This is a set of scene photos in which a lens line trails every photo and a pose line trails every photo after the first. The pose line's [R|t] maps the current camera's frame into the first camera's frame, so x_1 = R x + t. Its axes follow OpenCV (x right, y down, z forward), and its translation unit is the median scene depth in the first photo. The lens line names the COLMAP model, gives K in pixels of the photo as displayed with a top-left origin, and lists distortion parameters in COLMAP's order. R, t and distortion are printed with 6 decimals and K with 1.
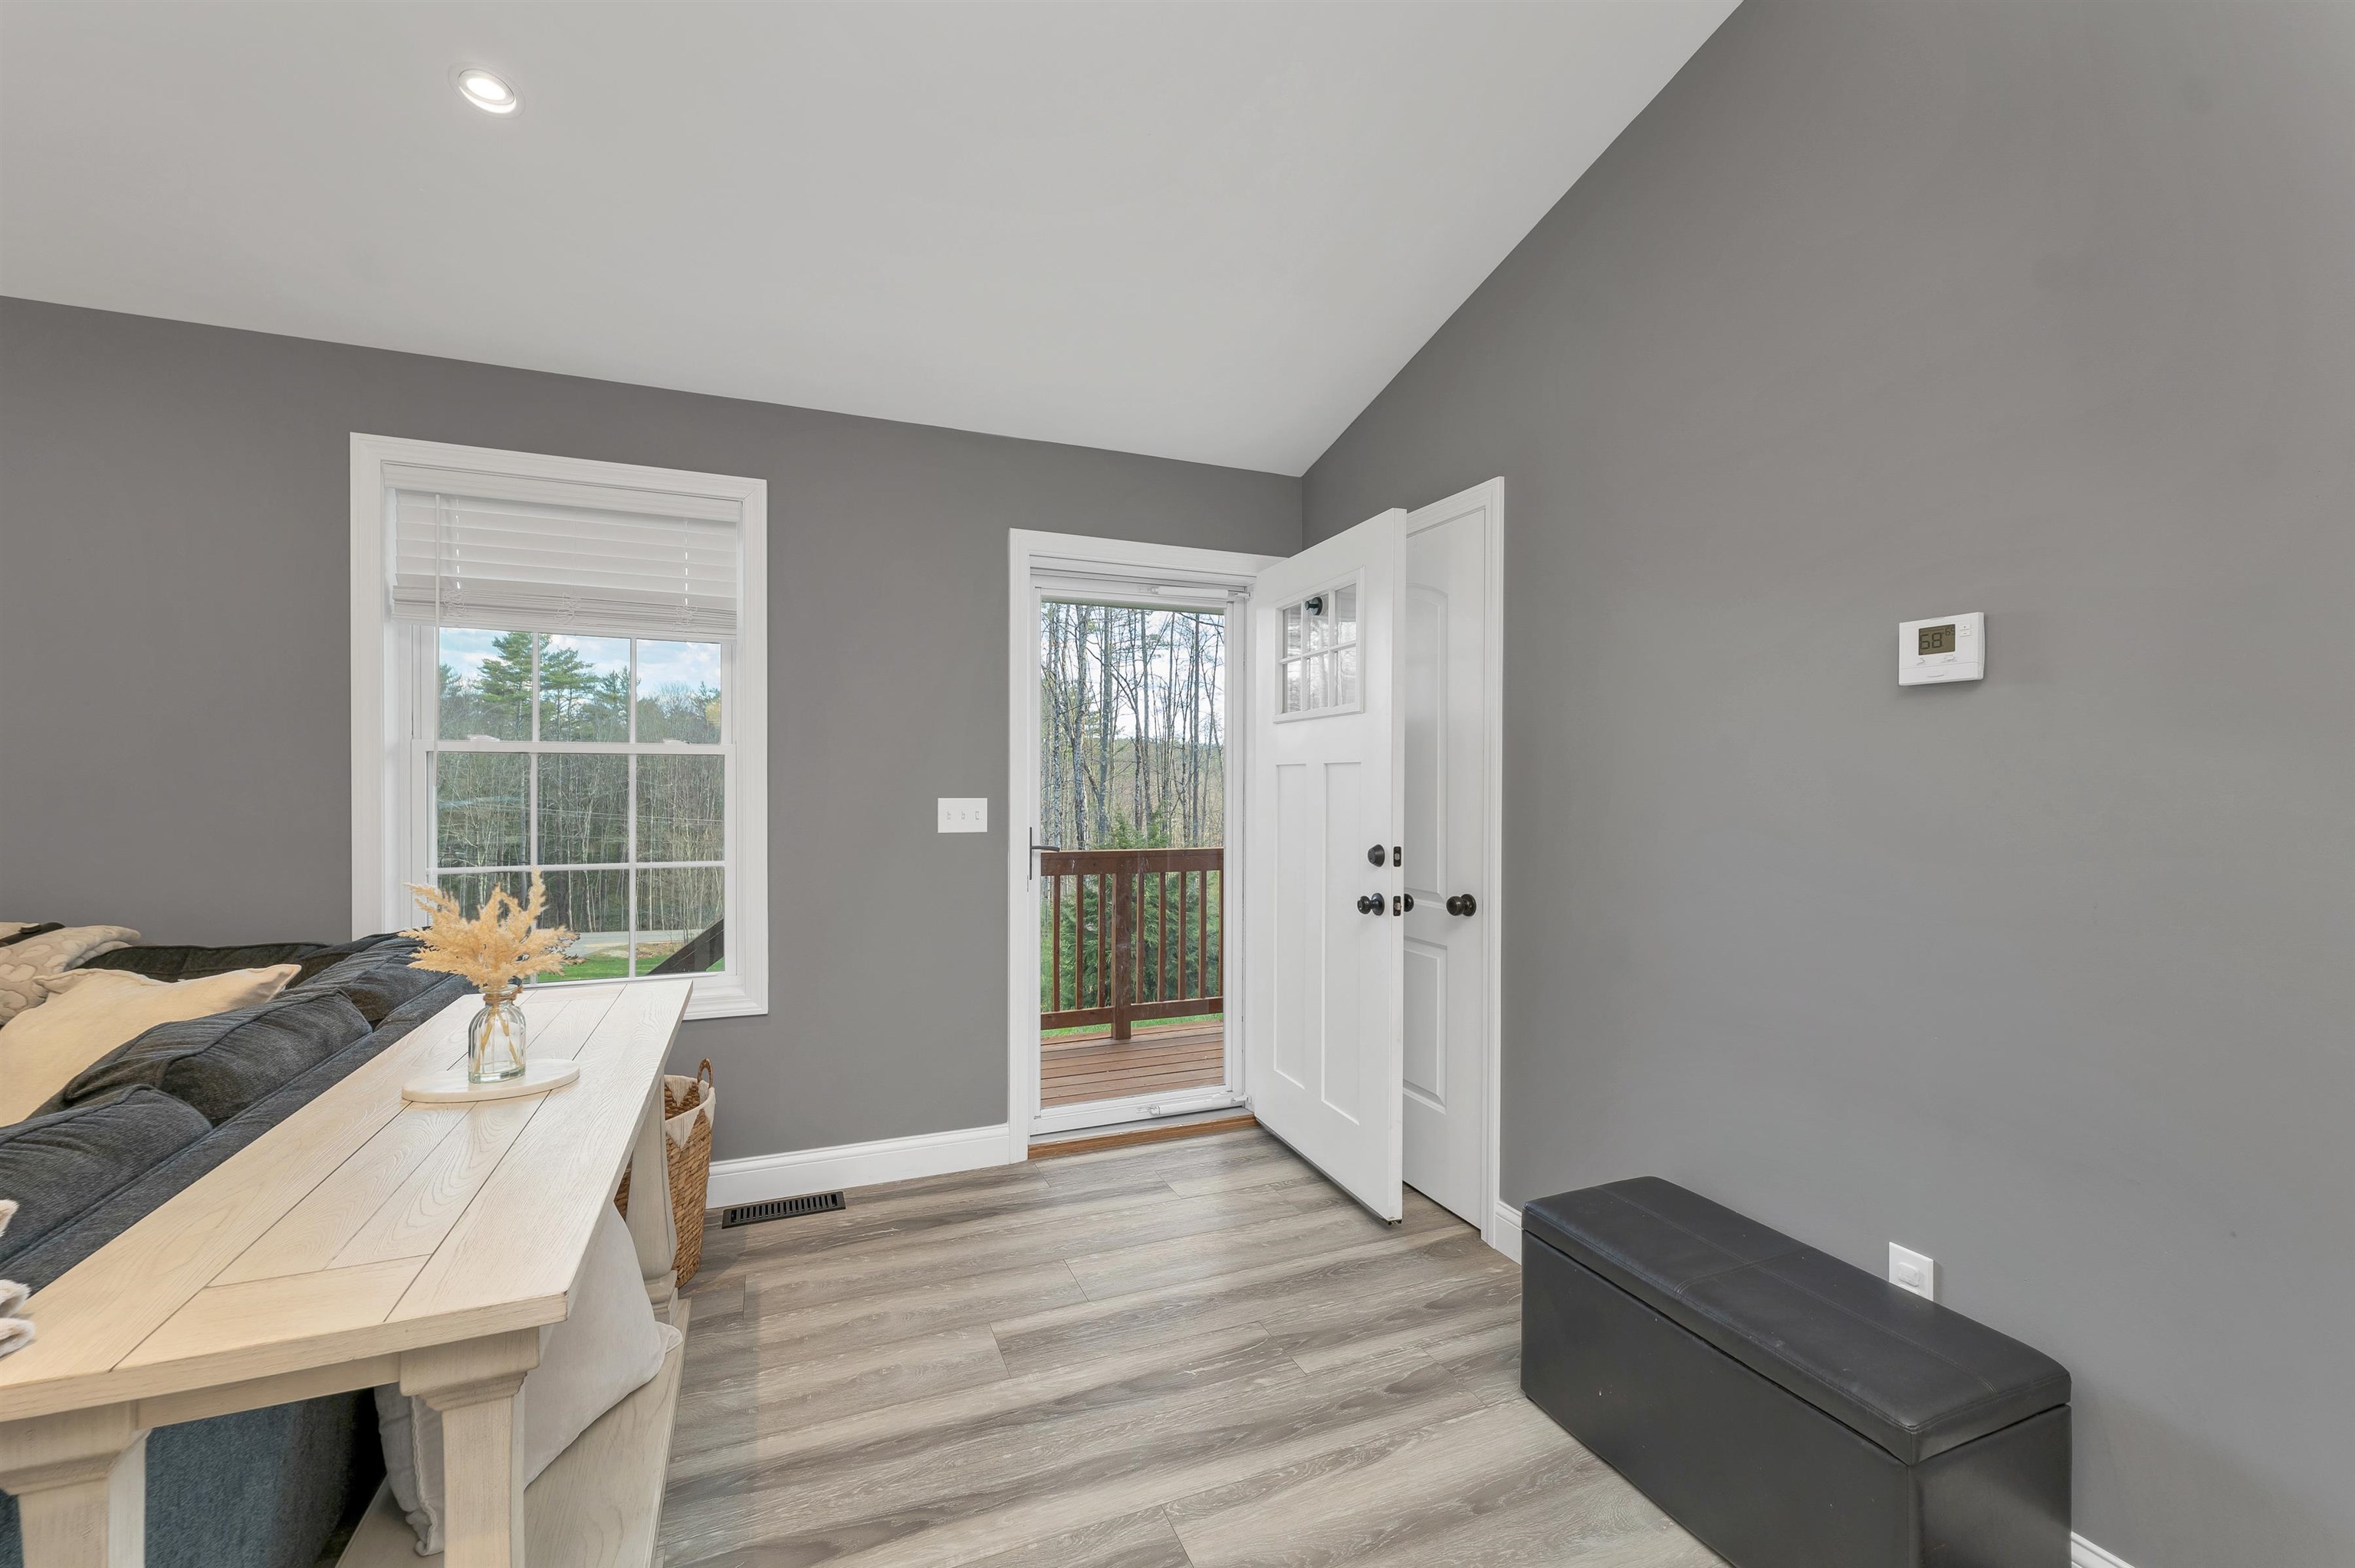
lens RADIAL K [[971.2, 0, 1161.4], [0, 971.2, 788.8], [0, 0, 1]] dist [0.001245, -0.000659]
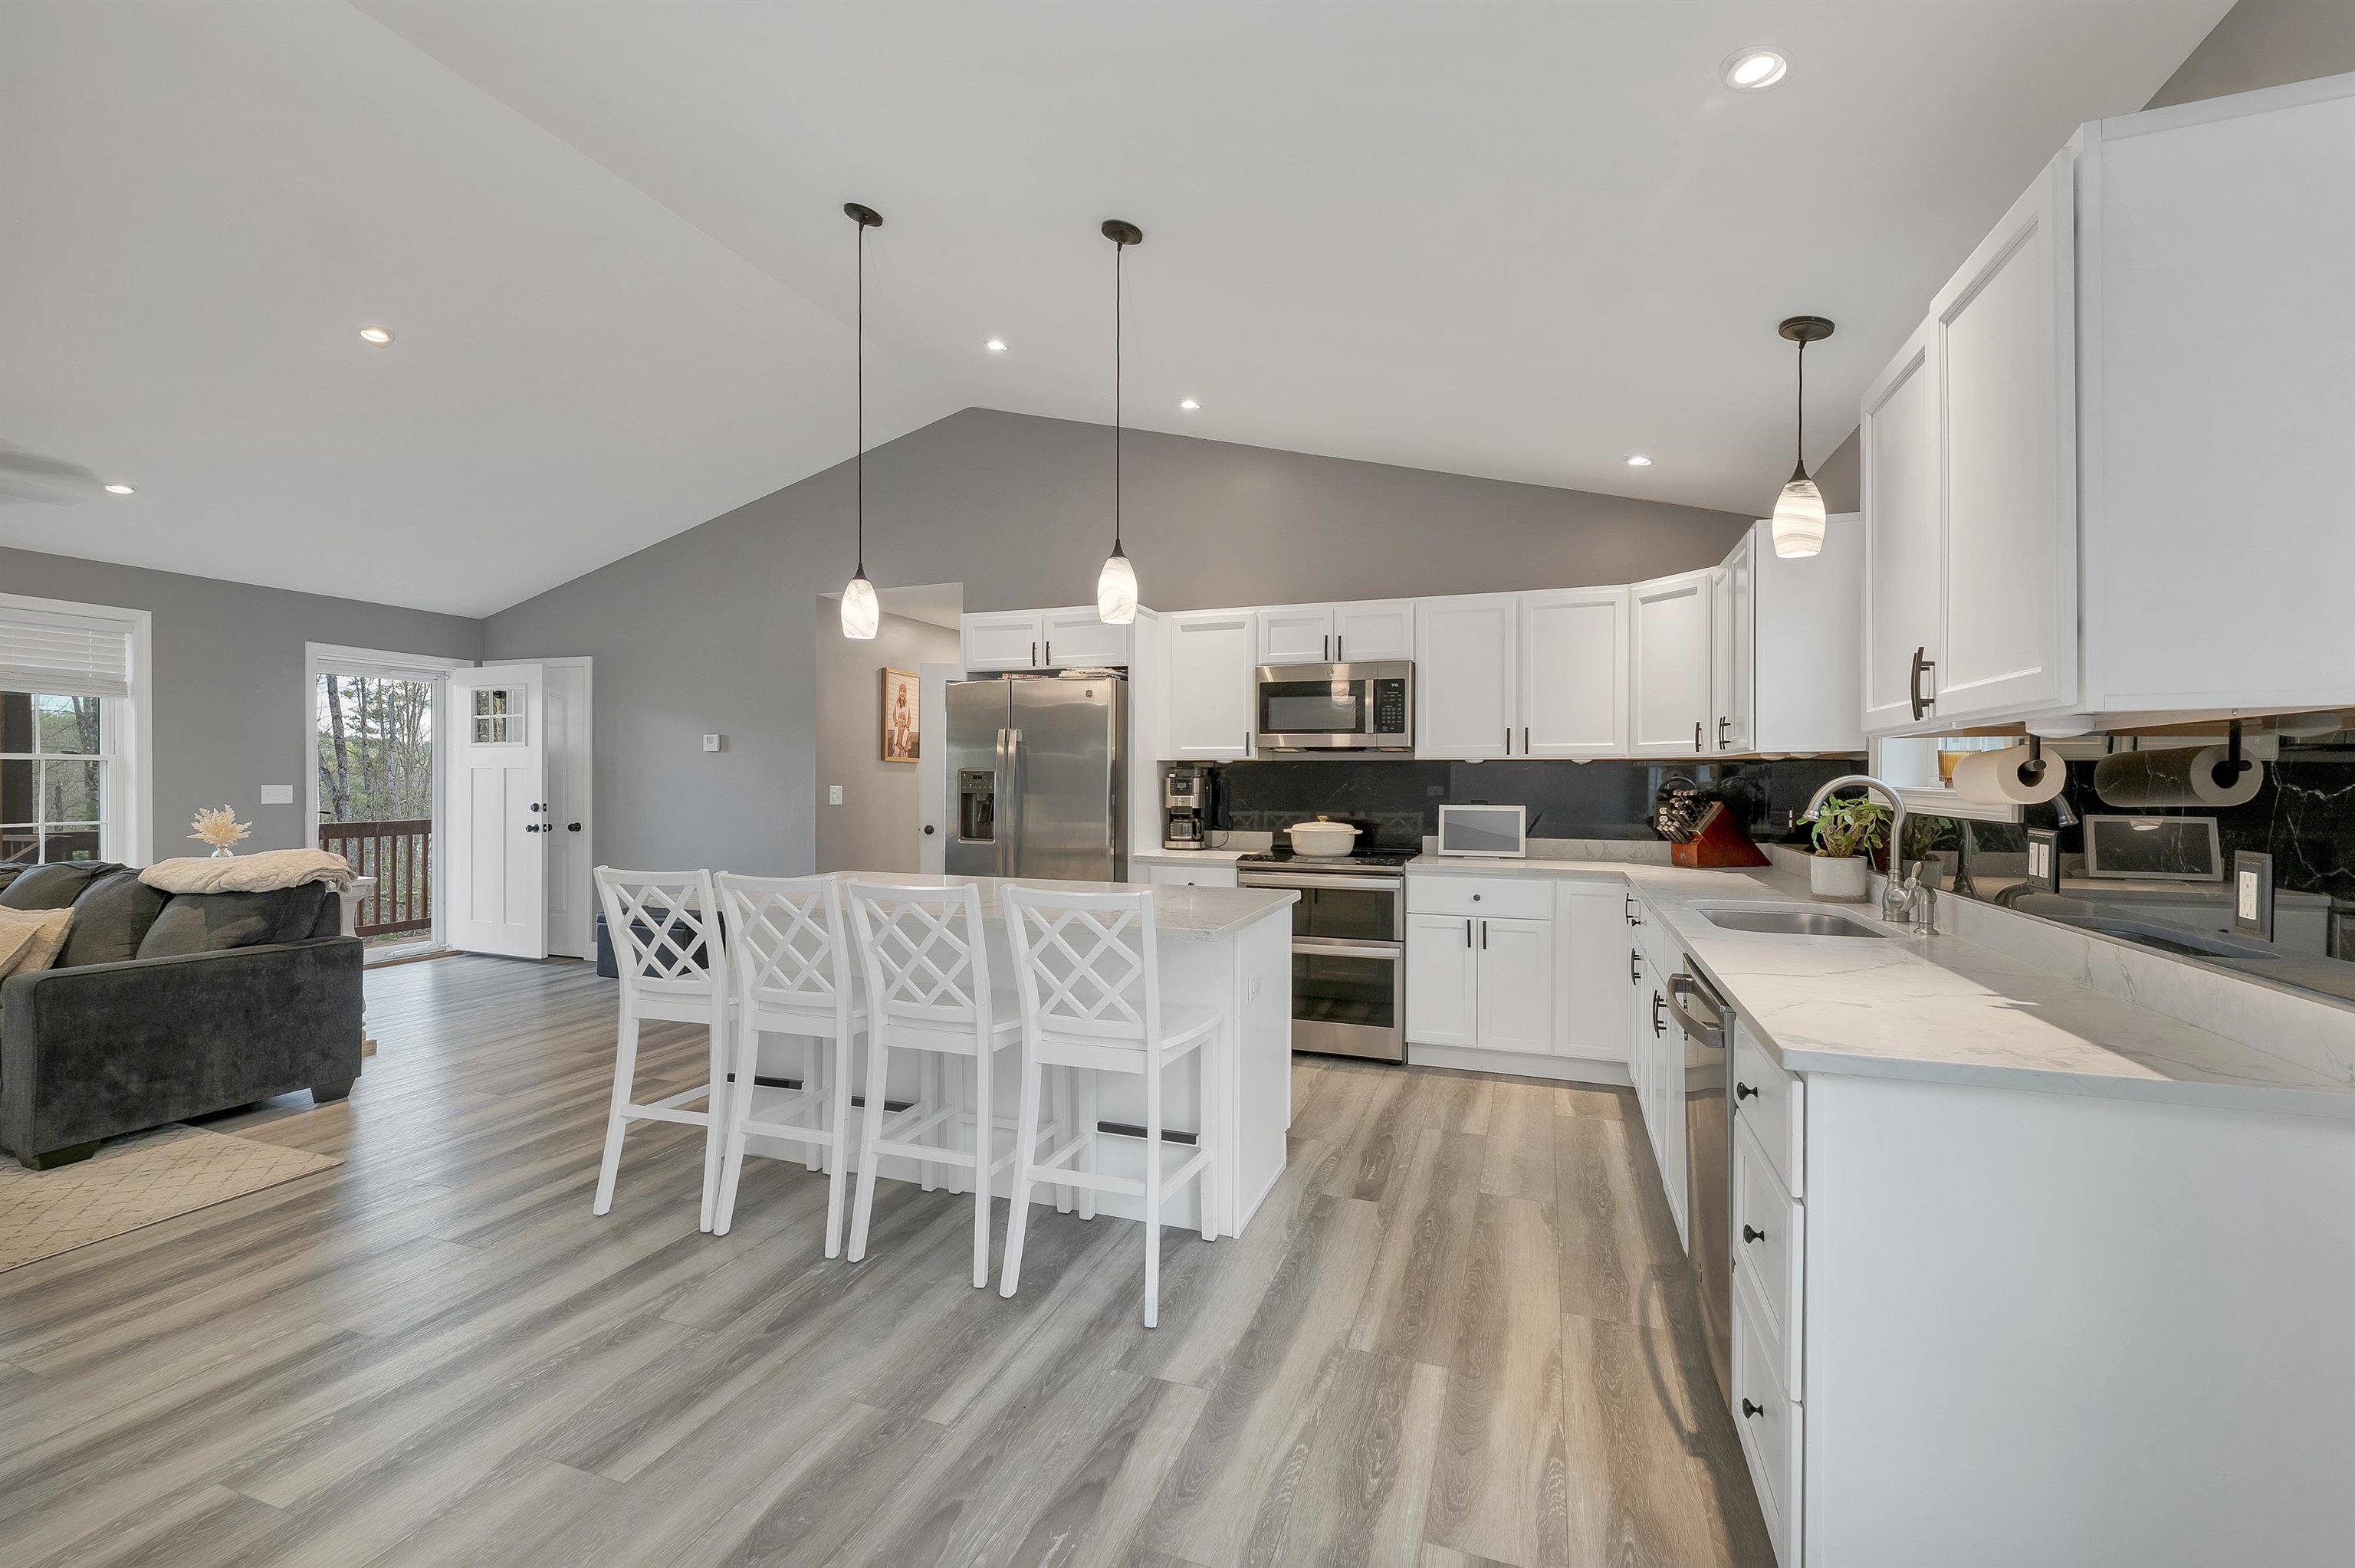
lens RADIAL K [[998.1, 0, 1170.7], [0, 998.1, 785.6], [0, 0, 1]] dist [0.000083, 0.000278]
pose [[0.673001, -0.005896, 0.739618, -0.518568], [0.003584, 0.999982, 0.004711, 0.008528], [-0.739633, -0.000520, 0.673010, -1.732421]]
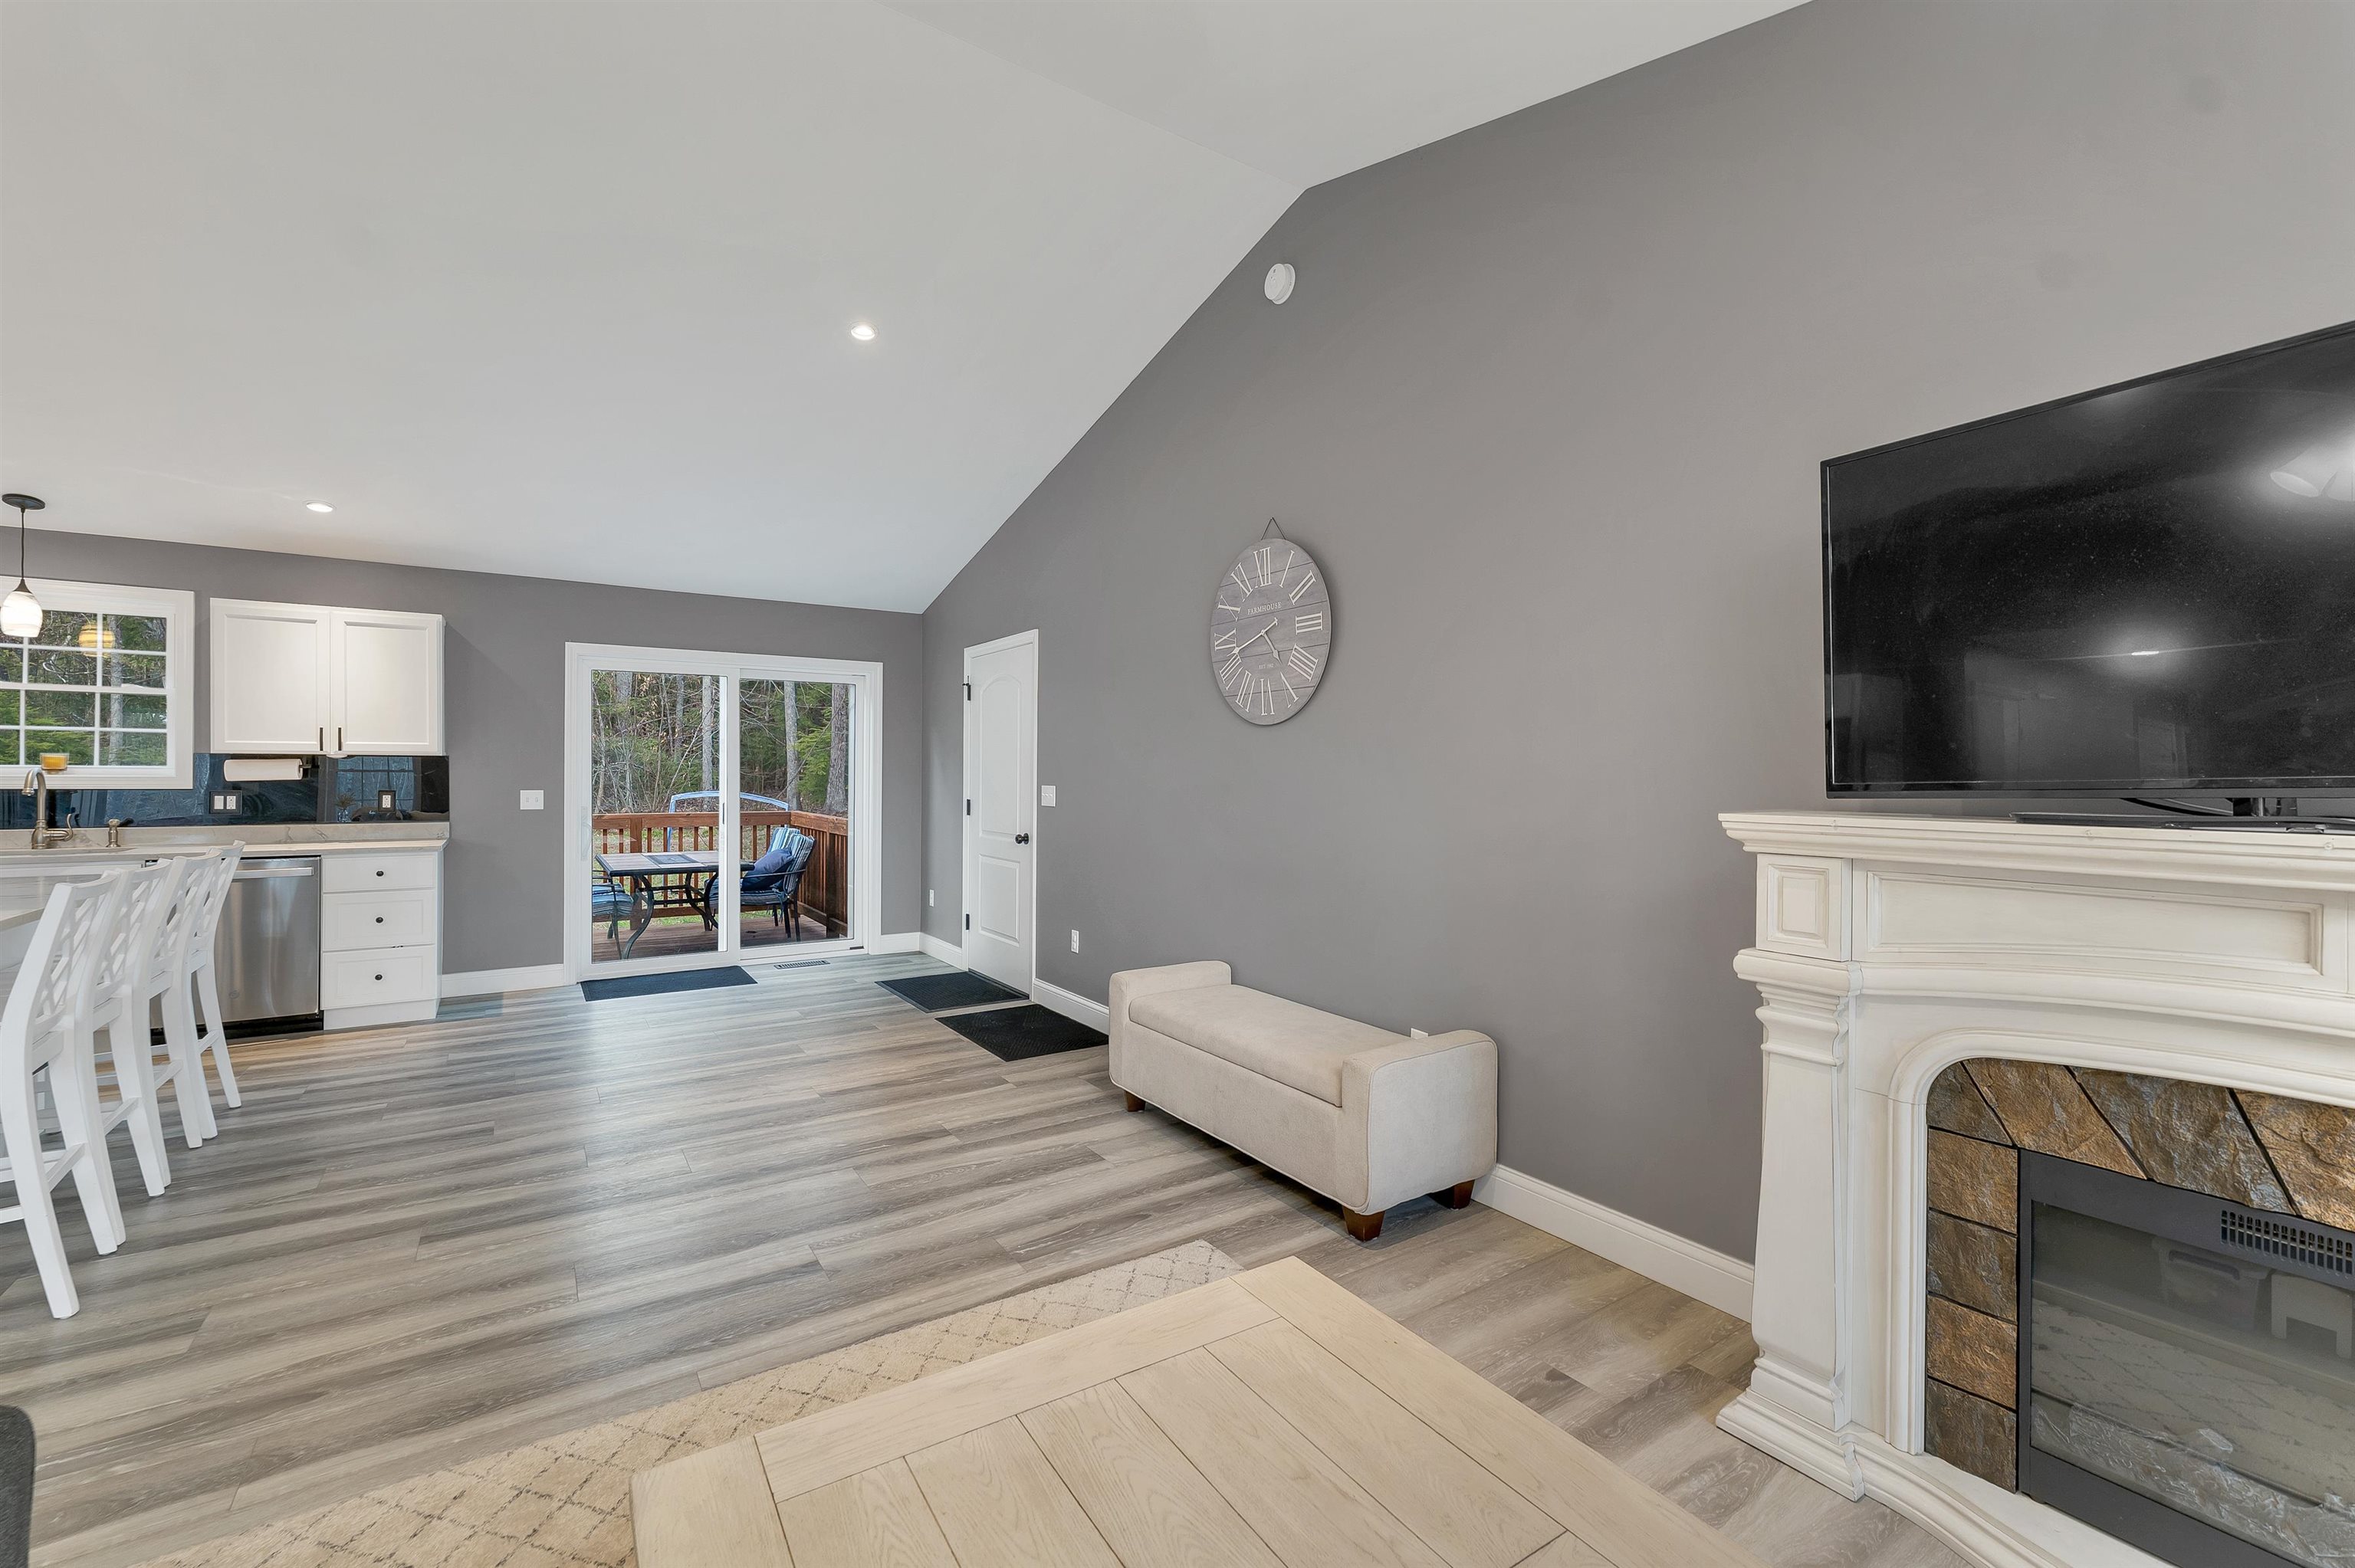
lens RADIAL K [[977.8, 0, 1164.0], [0, 977.8, 776.4], [0, 0, 1]] dist [-0.000158, -0.000300]
pose [[-0.979866, -0.005421, -0.199583, -0.872680], [-0.007186, 0.999941, 0.008118, -0.006559], [0.199527, 0.009389, -0.979847, 0.330123]]
